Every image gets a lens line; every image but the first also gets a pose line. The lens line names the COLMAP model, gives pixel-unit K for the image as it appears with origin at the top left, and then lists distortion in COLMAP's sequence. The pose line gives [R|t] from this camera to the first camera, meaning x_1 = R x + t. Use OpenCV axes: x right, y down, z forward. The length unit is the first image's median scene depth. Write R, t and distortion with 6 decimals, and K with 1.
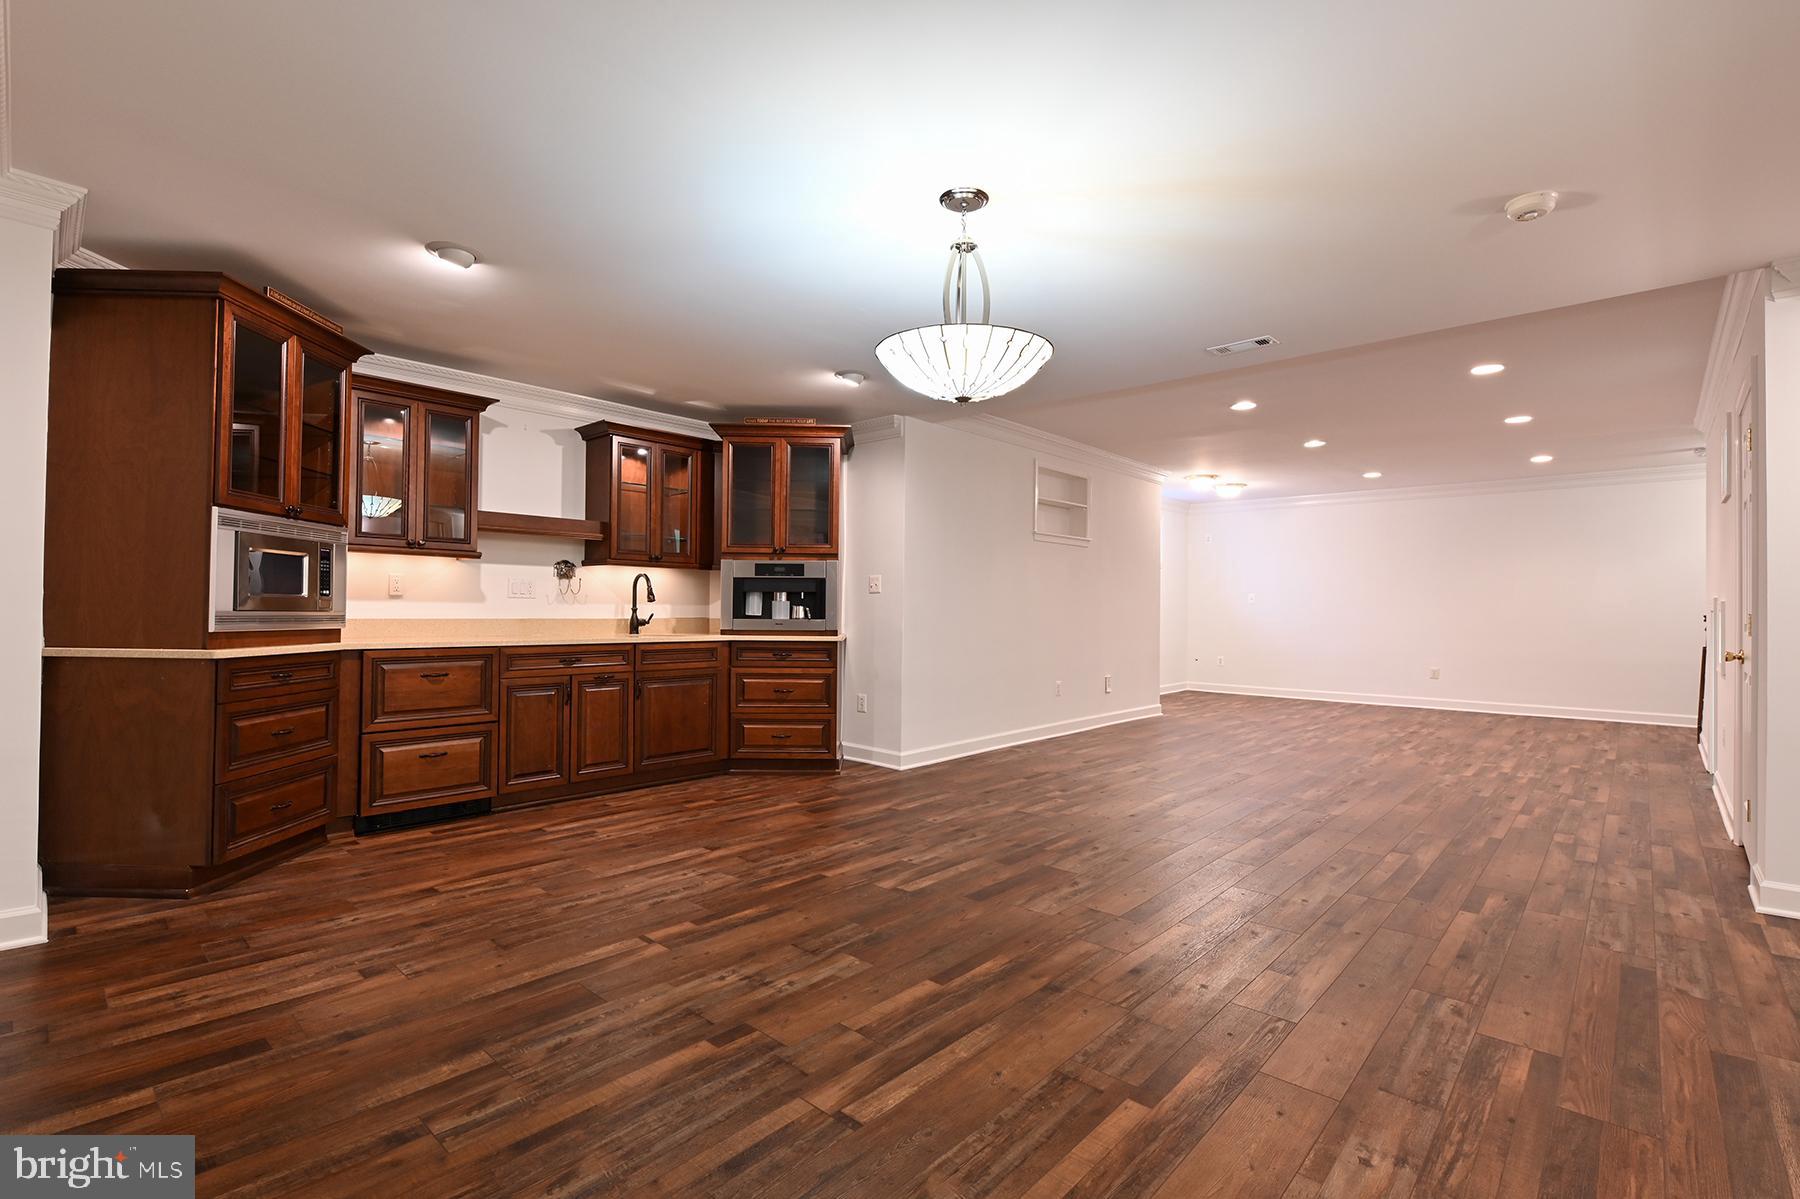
lens RADIAL K [[833.6, 0, 895.5], [0, 833.6, 603.9], [0, 0, 1]] dist [-0.000226, -0.000292]
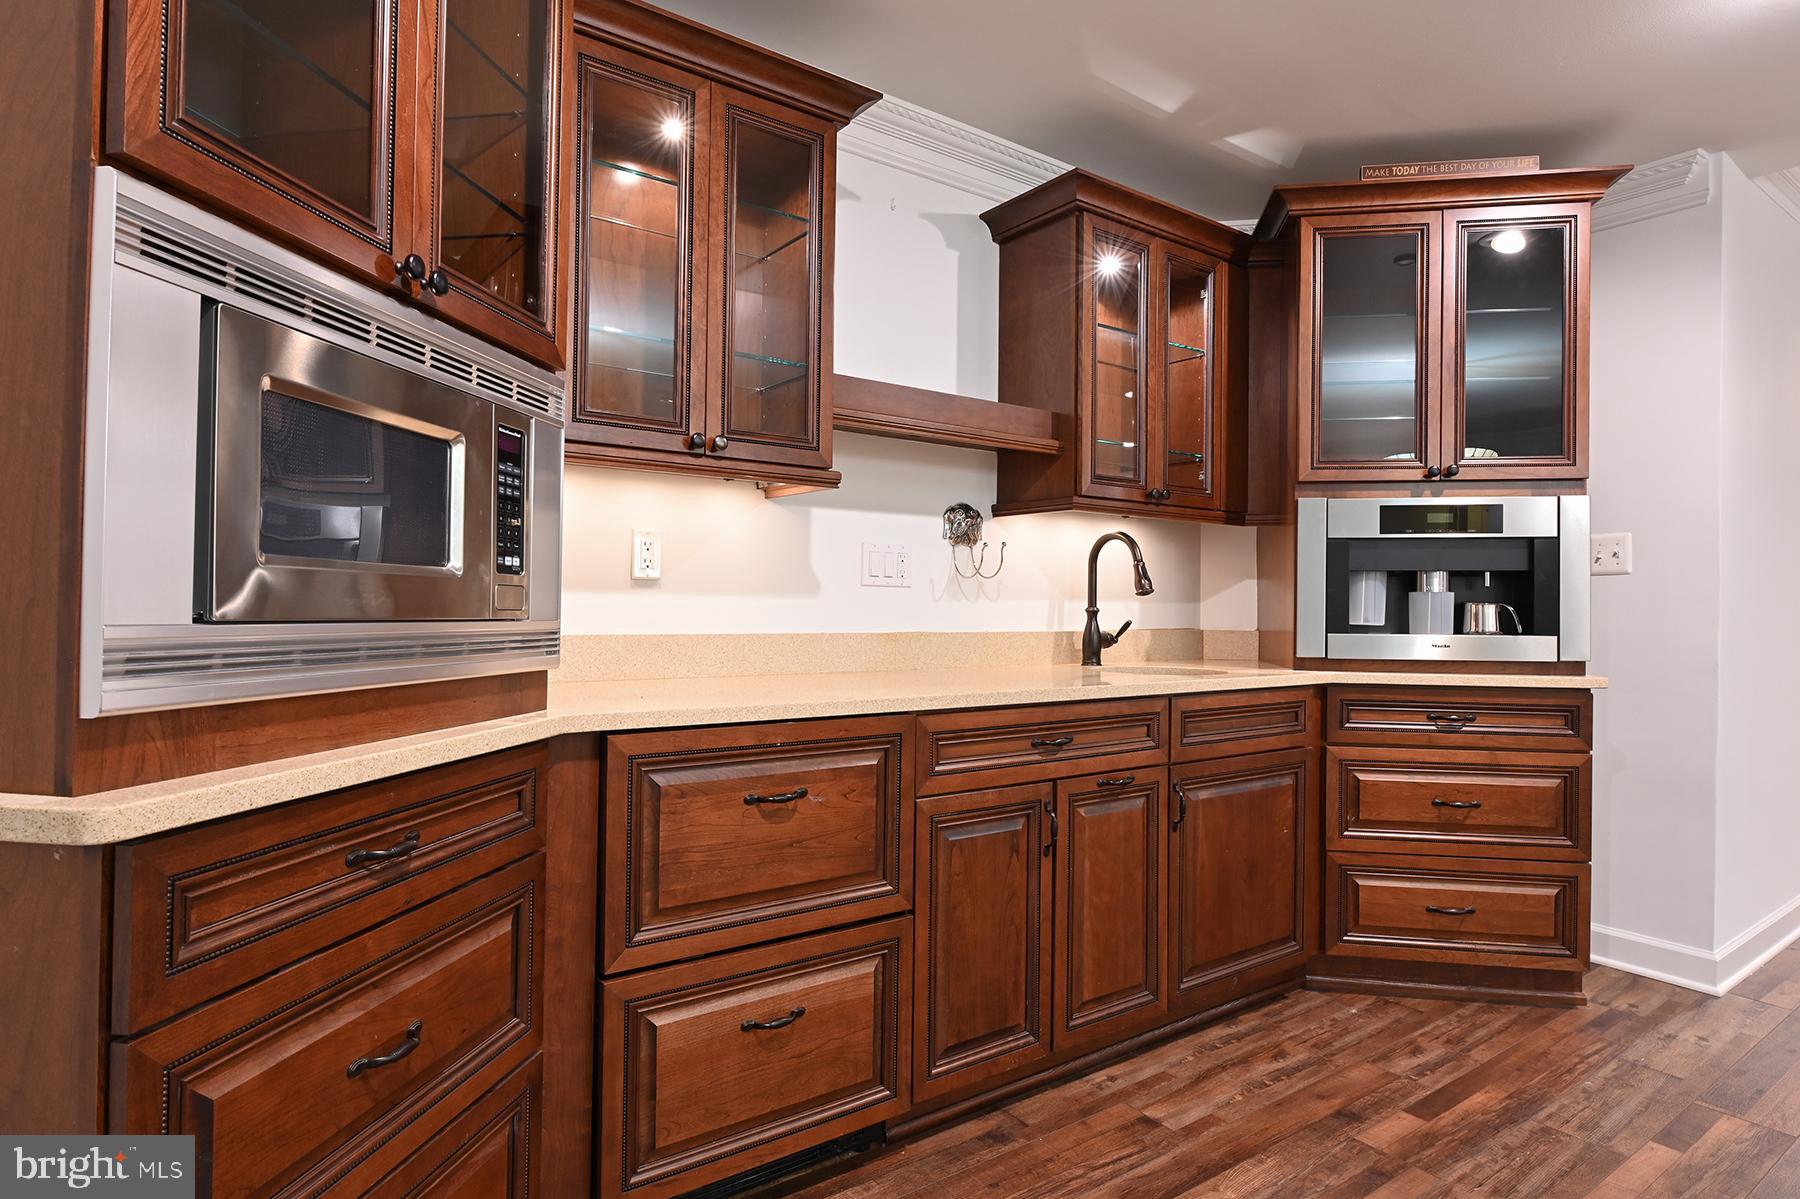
lens RADIAL K [[1029.7, 0, 900.0], [0, 1029.7, 599.5], [0, 0, 1]] dist [-0.004181, -0.000975]
pose [[0.979056, -0.002633, -0.203573, -0.342897], [0.001988, 0.999992, -0.003374, 0.001817], [0.203580, 0.002899, 0.979054, 0.482256]]
